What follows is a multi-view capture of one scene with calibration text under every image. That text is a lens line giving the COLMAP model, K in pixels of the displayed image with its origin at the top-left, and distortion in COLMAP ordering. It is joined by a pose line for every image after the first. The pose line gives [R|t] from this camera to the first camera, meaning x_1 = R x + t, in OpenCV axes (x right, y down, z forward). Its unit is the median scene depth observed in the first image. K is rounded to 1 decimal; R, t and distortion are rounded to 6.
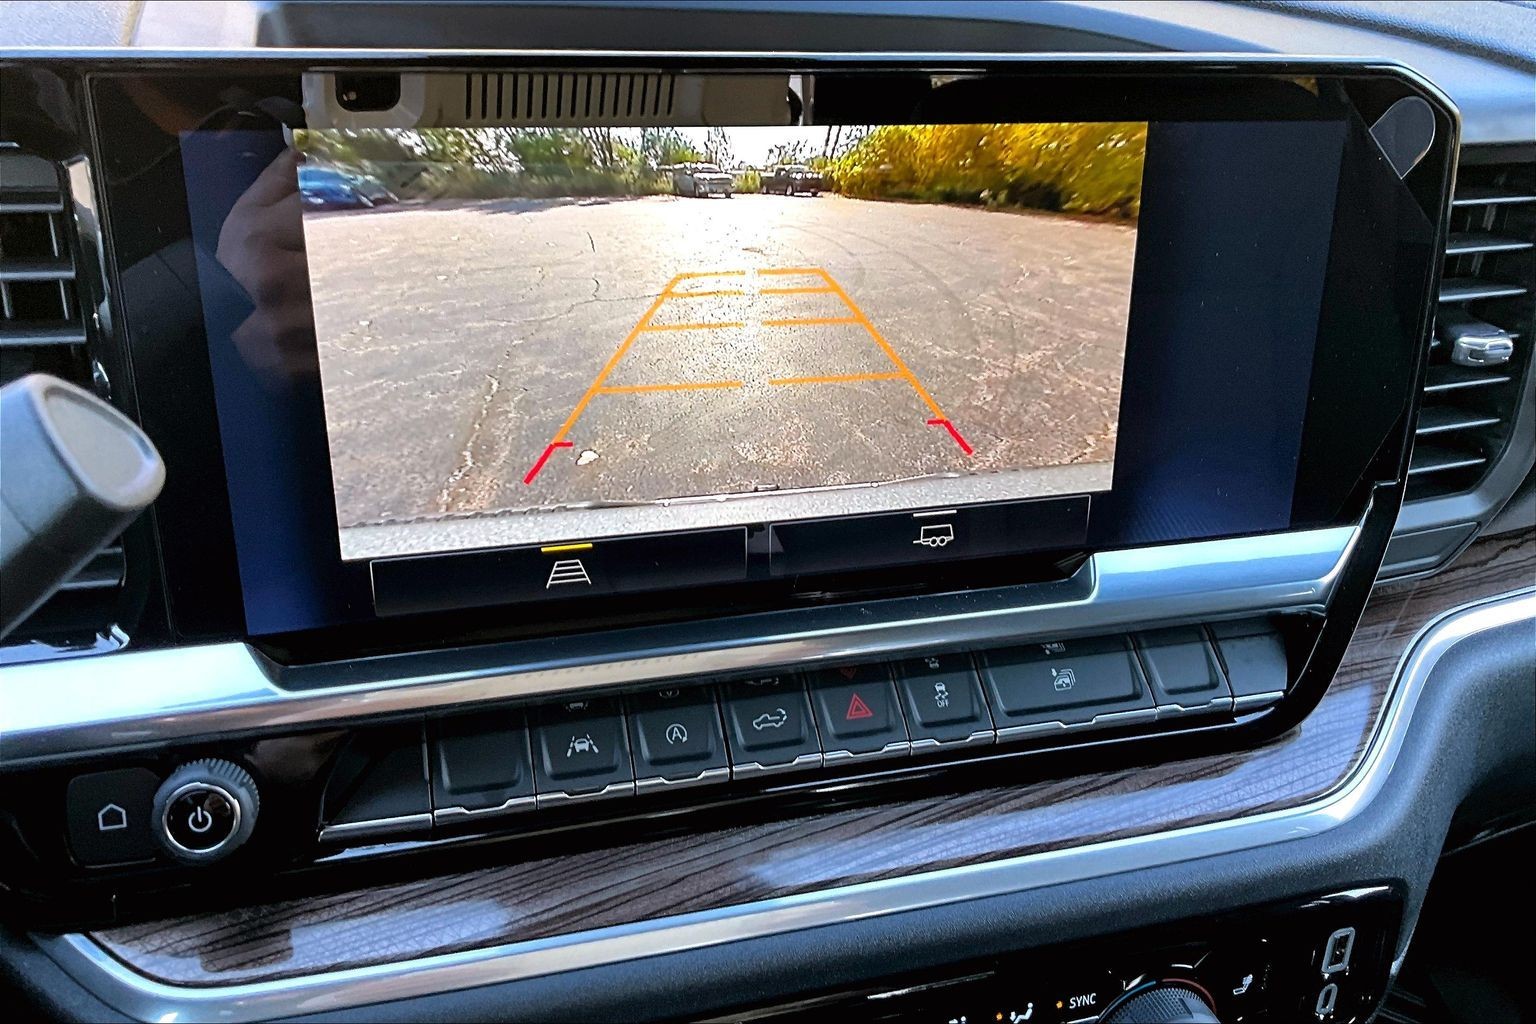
lens RADIAL K [[1302.0, 0, 768.0], [0, 1302.0, 512.0], [0, 0, 1]] dist [0.108089, -0.217824]
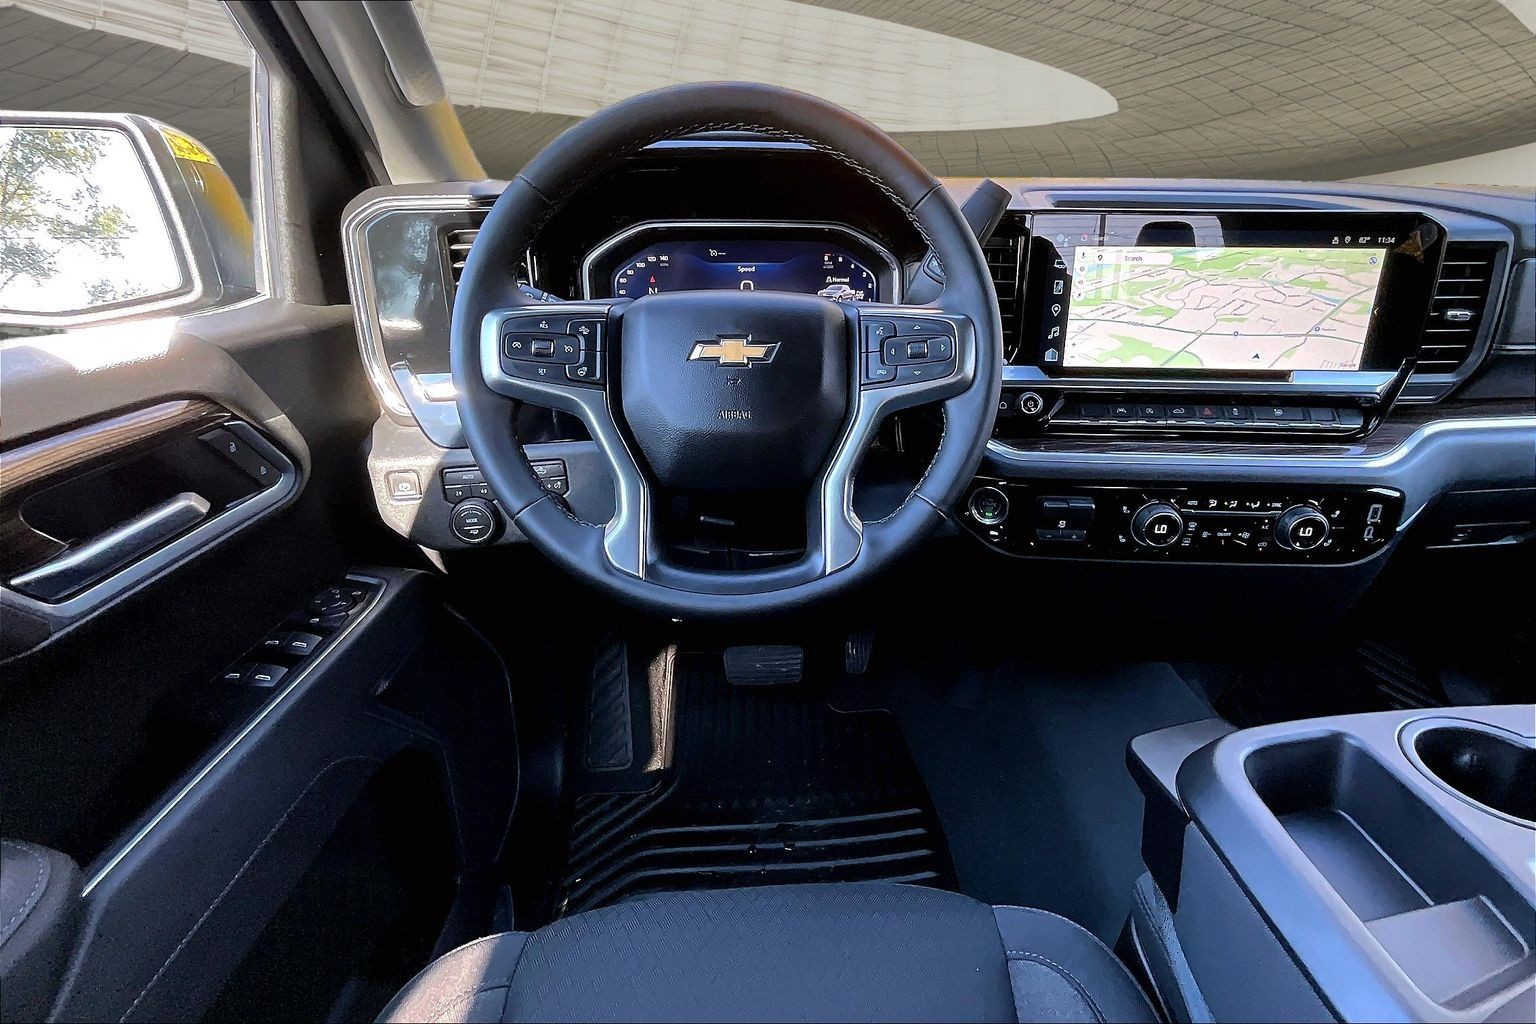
lens RADIAL K [[698.3, 0, 827.3], [0, 698.3, 485.2], [0, 0, 1]] dist [-0.009582, 0.011214]
pose [[0.947892, 0.097336, -0.303357, -0.272629], [-0.109505, 0.993713, -0.023320, 0.457954], [0.299180, 0.055324, 0.952592, -0.893304]]
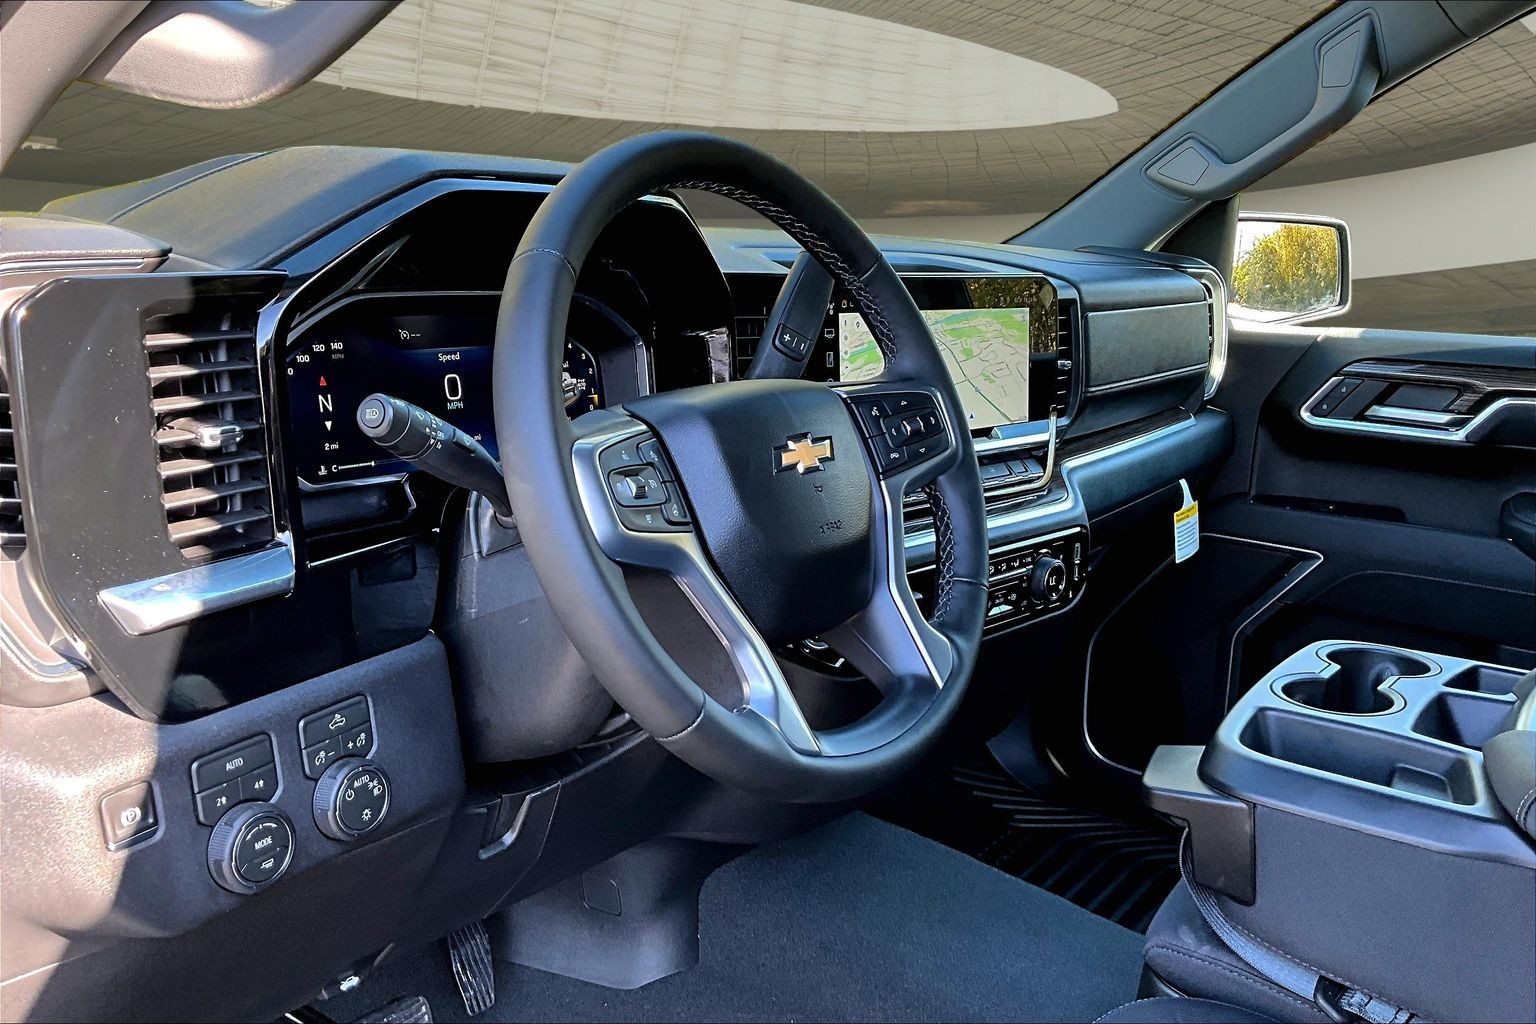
lens RADIAL K [[1297.5, 0, 788.9], [0, 1297.5, 503.8], [0, 0, 1]] dist [0.153899, -0.206529]
pose [[0.861715, -0.100040, 0.497432, -1.705123], [0.195165, 0.970297, -0.142951, 0.546406], [-0.468356, 0.220265, 0.855644, -1.359598]]
